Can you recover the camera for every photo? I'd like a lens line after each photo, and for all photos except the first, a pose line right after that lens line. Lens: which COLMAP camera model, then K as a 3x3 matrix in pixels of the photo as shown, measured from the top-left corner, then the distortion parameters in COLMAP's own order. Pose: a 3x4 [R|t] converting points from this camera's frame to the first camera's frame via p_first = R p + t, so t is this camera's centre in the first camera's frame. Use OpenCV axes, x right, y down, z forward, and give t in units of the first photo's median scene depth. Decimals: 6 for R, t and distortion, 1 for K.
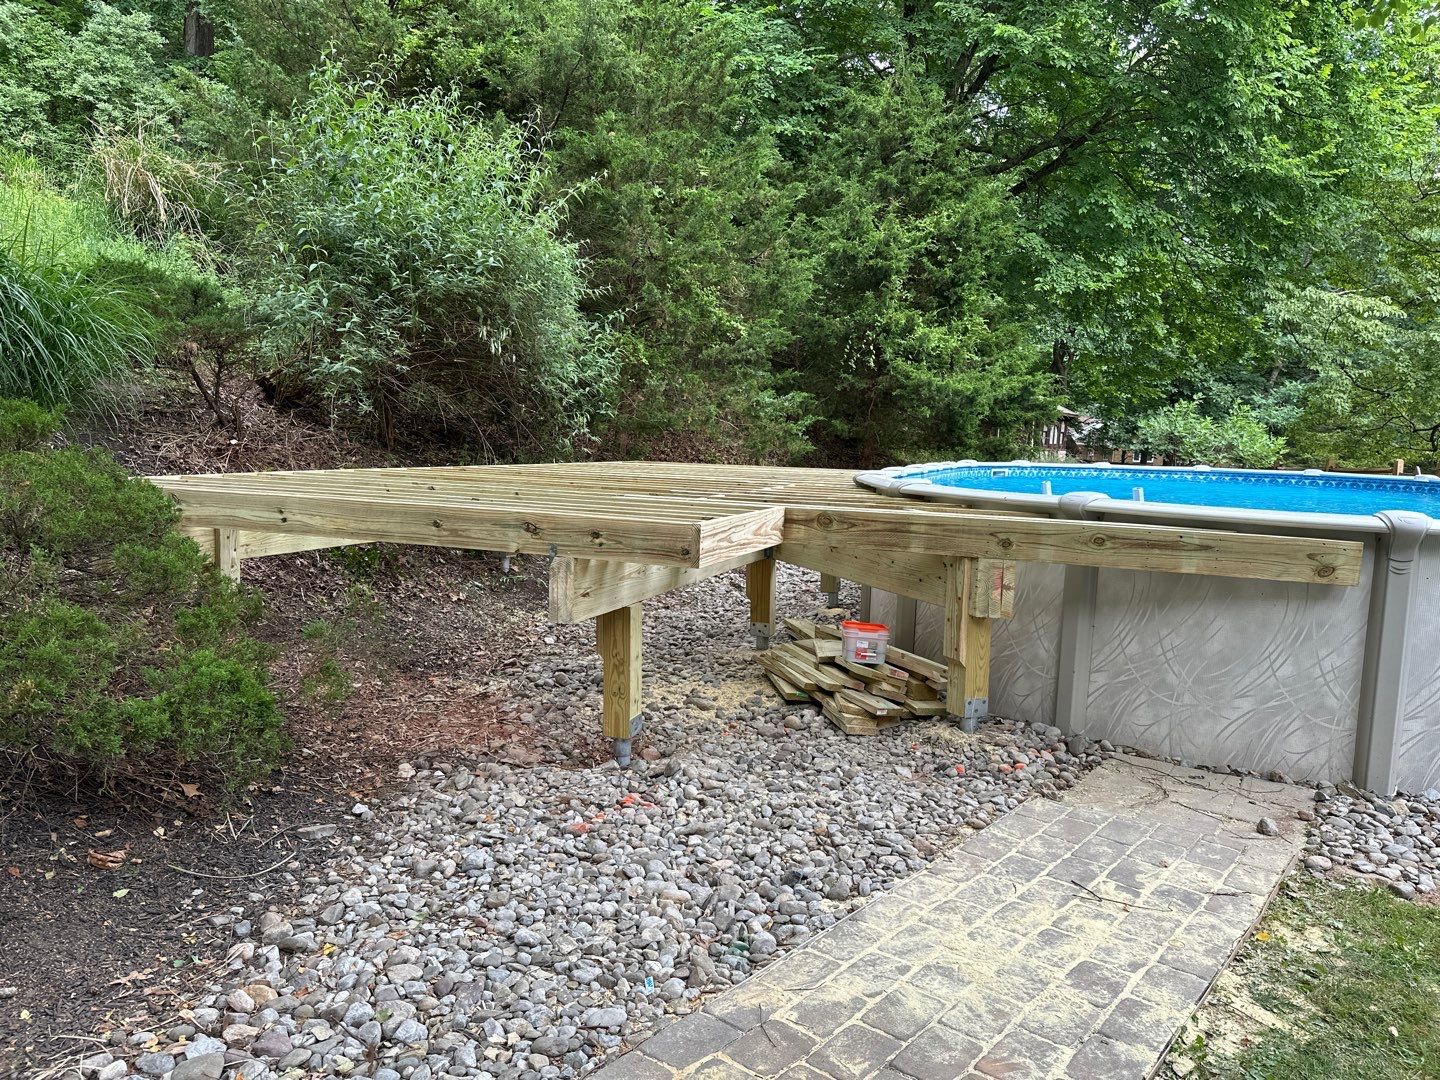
lens RADIAL K [[1014.8, 0, 726.0], [0, 1014.8, 540.9], [0, 0, 1]] dist [0.038764, -0.051668]
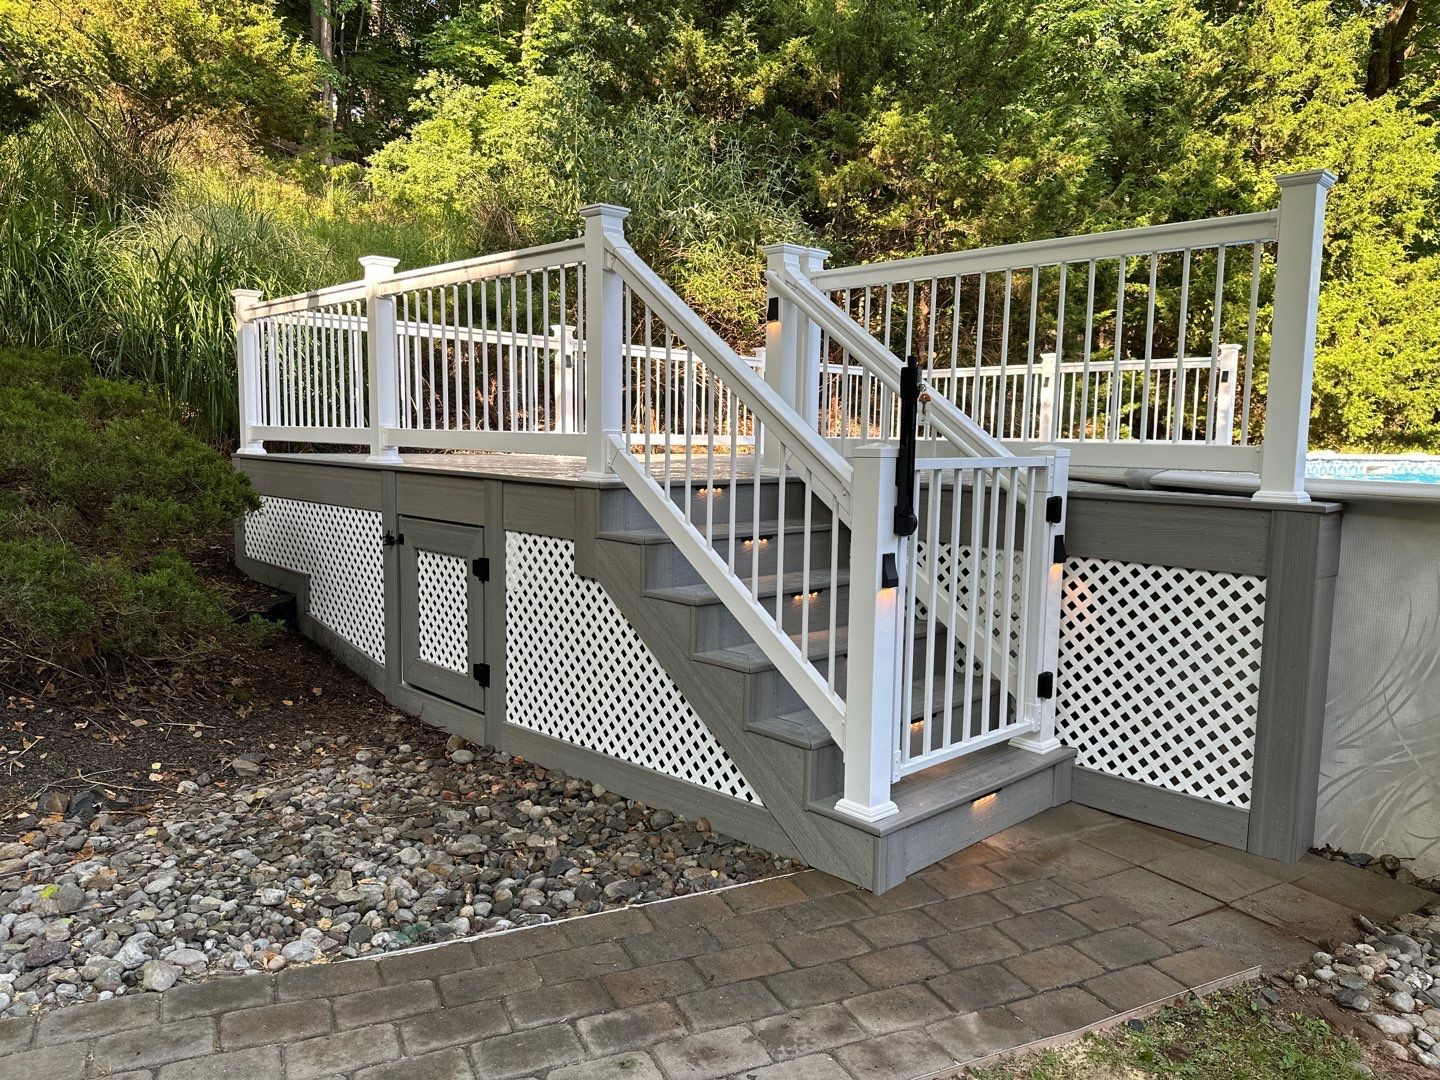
lens RADIAL K [[1015.0, 0, 713.4], [0, 1015.0, 531.5], [0, 0, 1]] dist [0.046552, -0.064315]
pose [[0.900883, 0.024573, -0.433366, 0.222514], [-0.033067, 0.999380, -0.012071, 0.014802], [0.432801, 0.025205, 0.901137, 0.093569]]
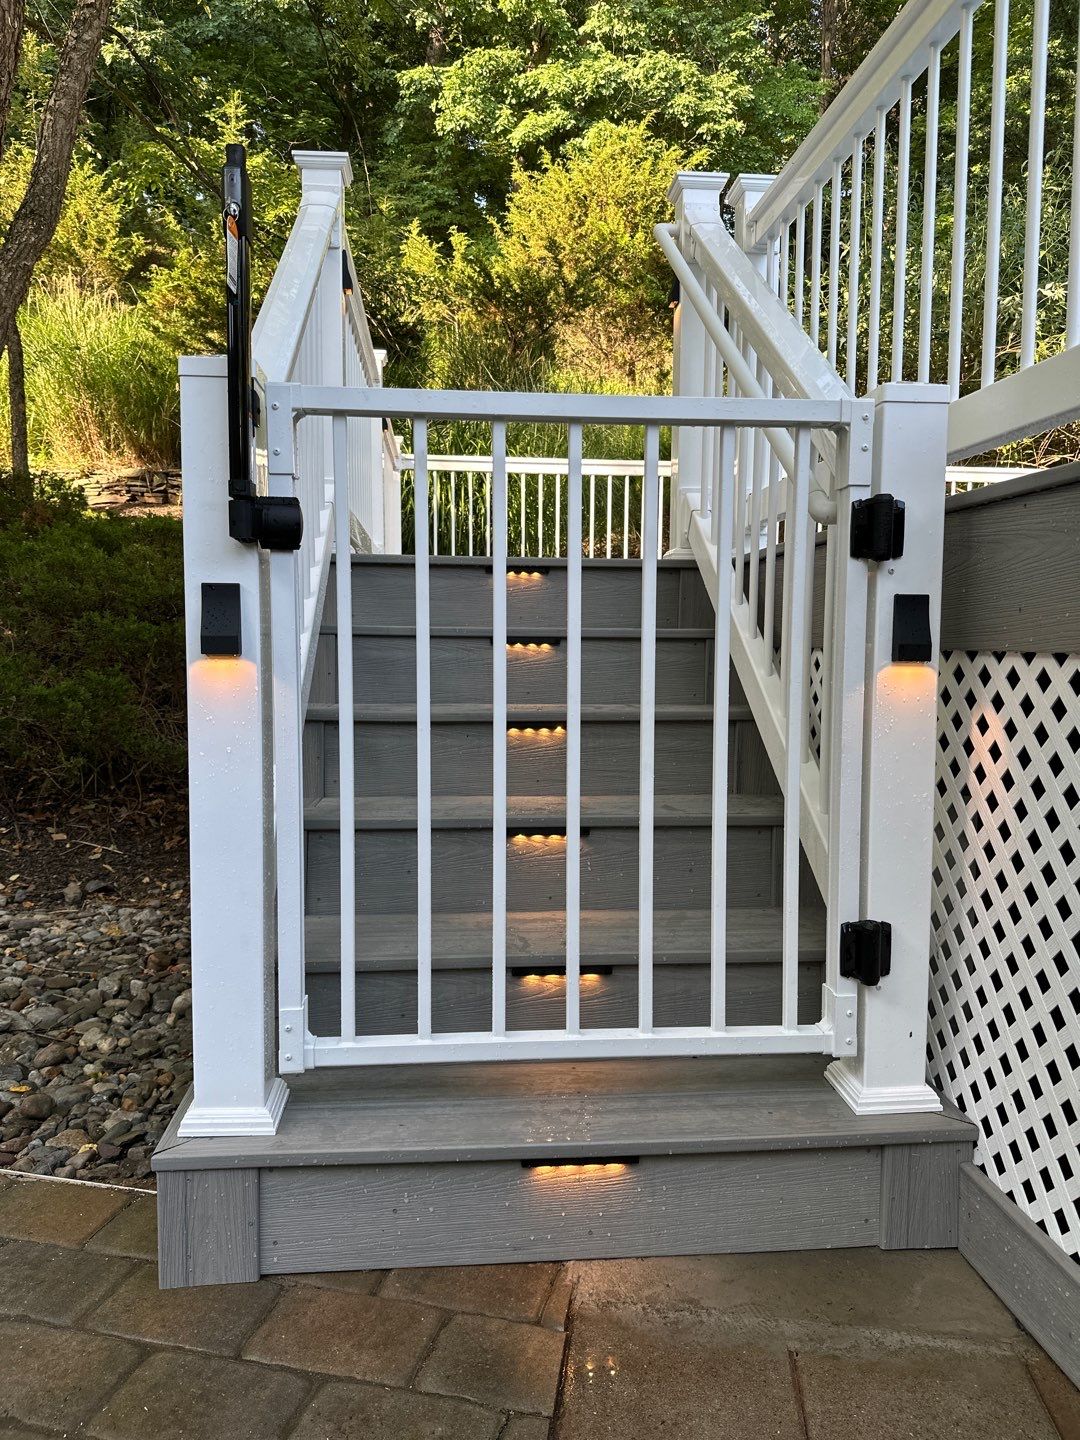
lens RADIAL K [[1026.8, 0, 543.8], [0, 1026.8, 720.5], [0, 0, 1]] dist [-0.001750, -0.006070]
pose [[0.437056, 0.040355, -0.898529, 0.298522], [-0.090835, 0.995866, 0.000543, 0.033052], [0.894836, 0.081381, 0.438915, 0.399164]]
